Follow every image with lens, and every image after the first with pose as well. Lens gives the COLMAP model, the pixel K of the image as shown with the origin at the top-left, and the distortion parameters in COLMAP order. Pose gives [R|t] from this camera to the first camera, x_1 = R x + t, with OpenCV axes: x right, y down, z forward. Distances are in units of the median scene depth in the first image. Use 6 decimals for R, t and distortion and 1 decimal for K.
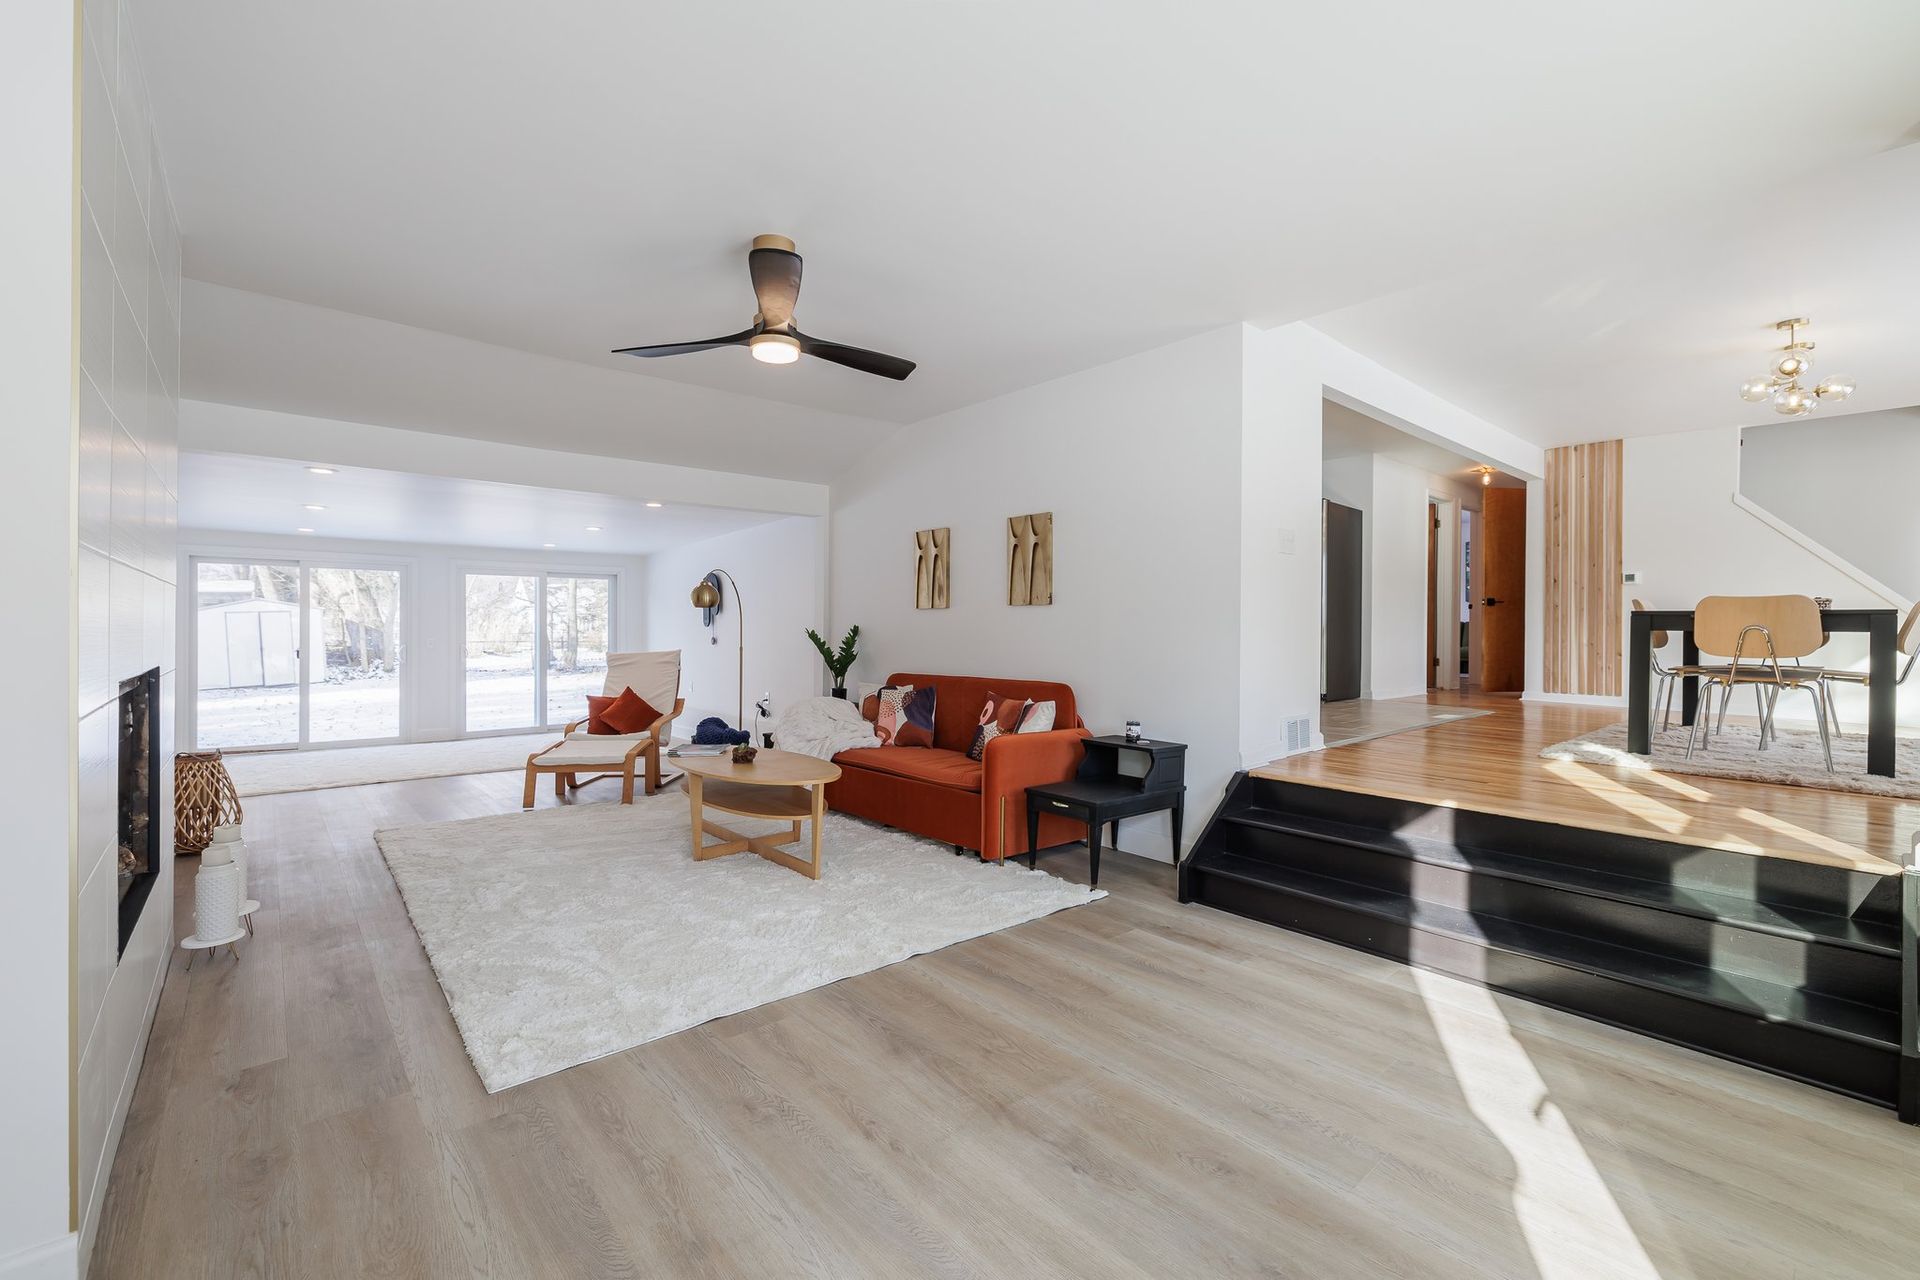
lens RADIAL K [[791.1, 0, 960.0], [0, 791.1, 640.0], [0, 0, 1]] dist [0.000243, 0.000032]
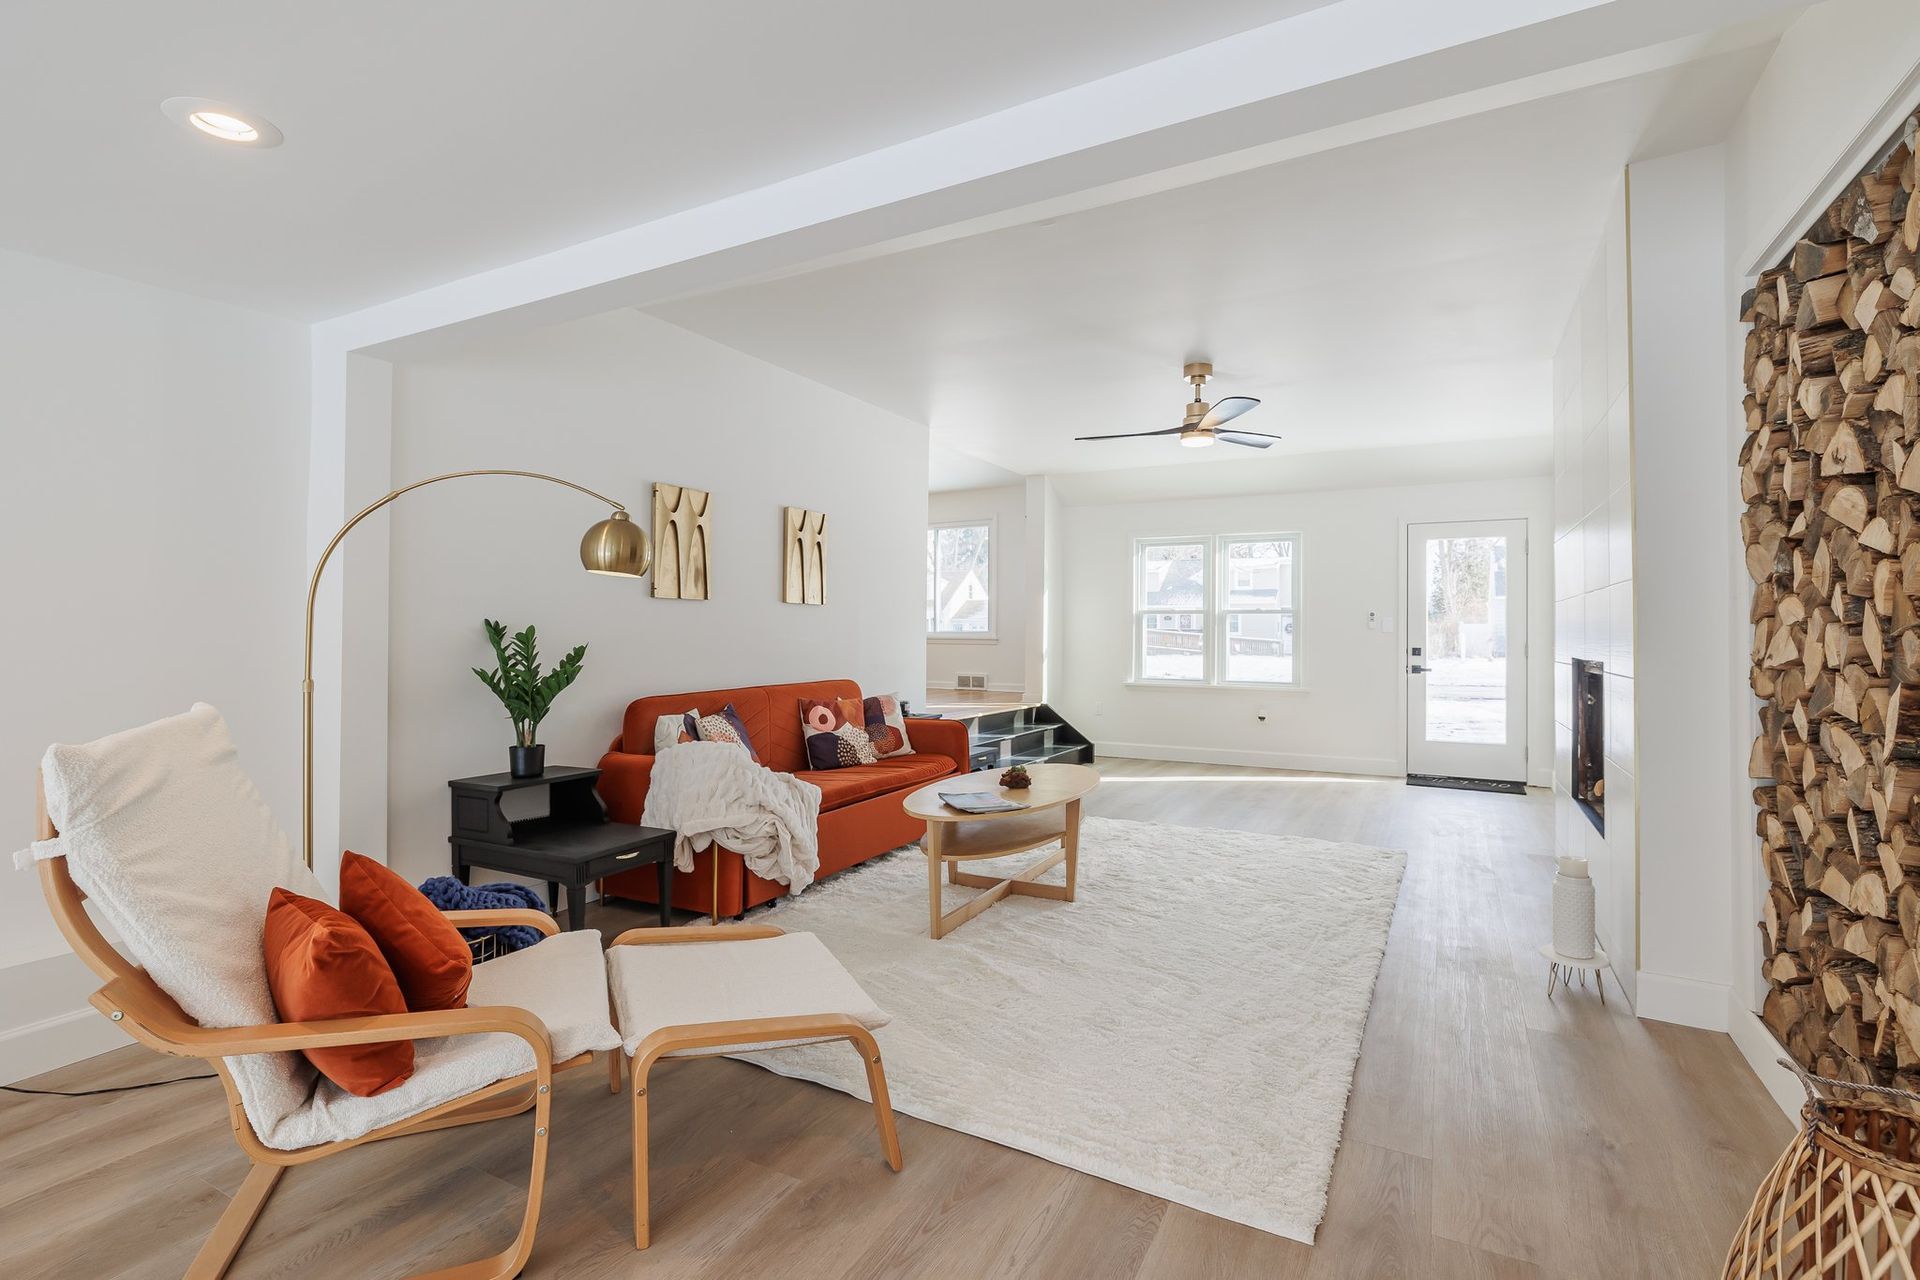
lens RADIAL K [[896.2, 0, 960.0], [0, 896.2, 640.0], [0, 0, 1]] dist [-0.000102, -0.000025]
pose [[-0.349524, -0.002883, 0.936923, -0.876665], [0.014628, 0.999857, 0.008533, -0.005505], [-0.936813, 0.016688, -0.349432, 1.070268]]
